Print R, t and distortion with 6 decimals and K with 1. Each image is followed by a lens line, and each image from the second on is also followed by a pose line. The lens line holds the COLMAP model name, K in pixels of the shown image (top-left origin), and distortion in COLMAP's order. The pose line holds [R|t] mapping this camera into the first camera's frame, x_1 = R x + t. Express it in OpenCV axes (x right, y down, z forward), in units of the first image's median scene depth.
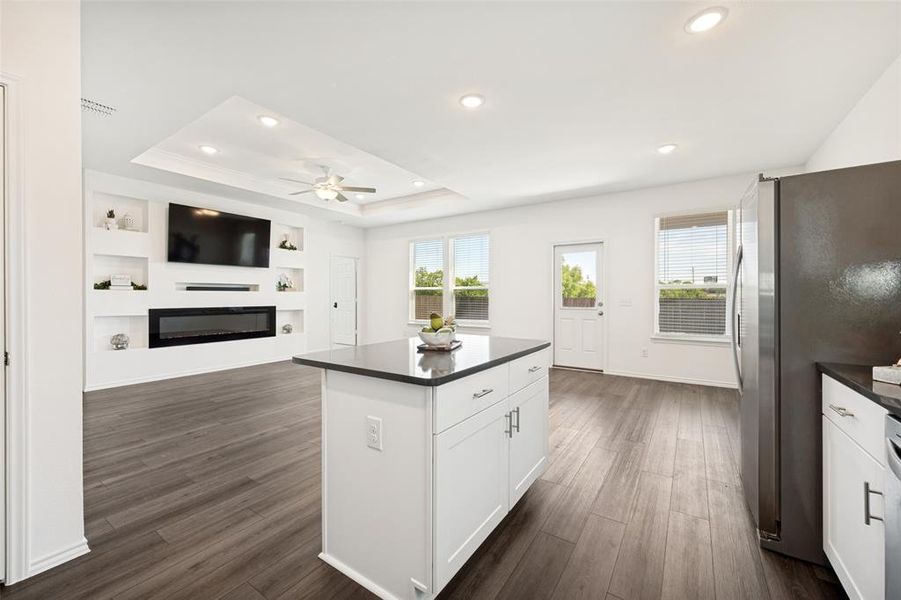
lens RADIAL K [[356.4, 0, 450.8], [0, 356.4, 295.9], [0, 0, 1]] dist [-0.002783, -0.000513]
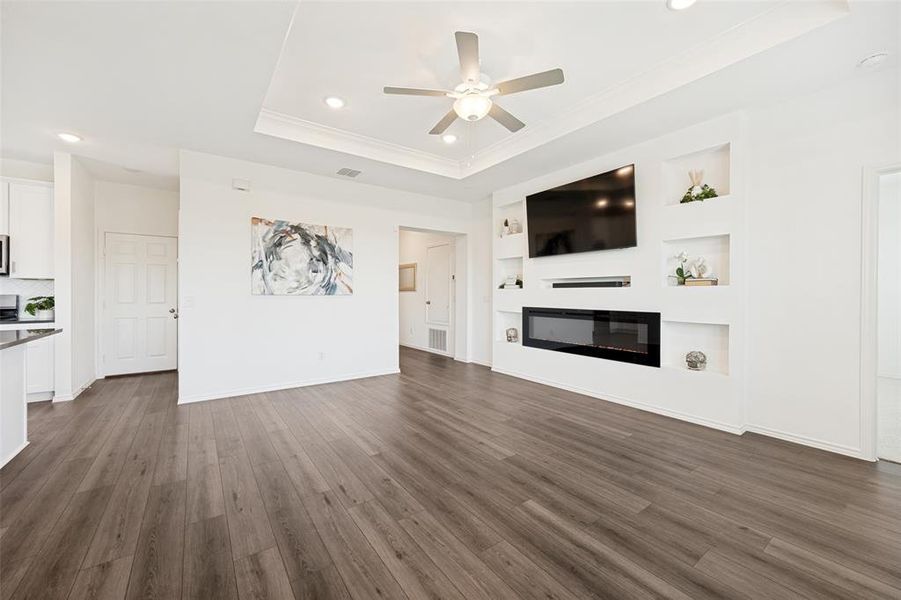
lens RADIAL K [[356.4, 0, 450.2], [0, 356.4, 295.5], [0, 0, 1]] dist [-0.002783, -0.000513]
pose [[-0.354276, 0.002633, -0.935137, 0.152033], [-0.003299, 0.999986, 0.004065, 0.000830], [0.935135, 0.004526, -0.354263, 0.992356]]
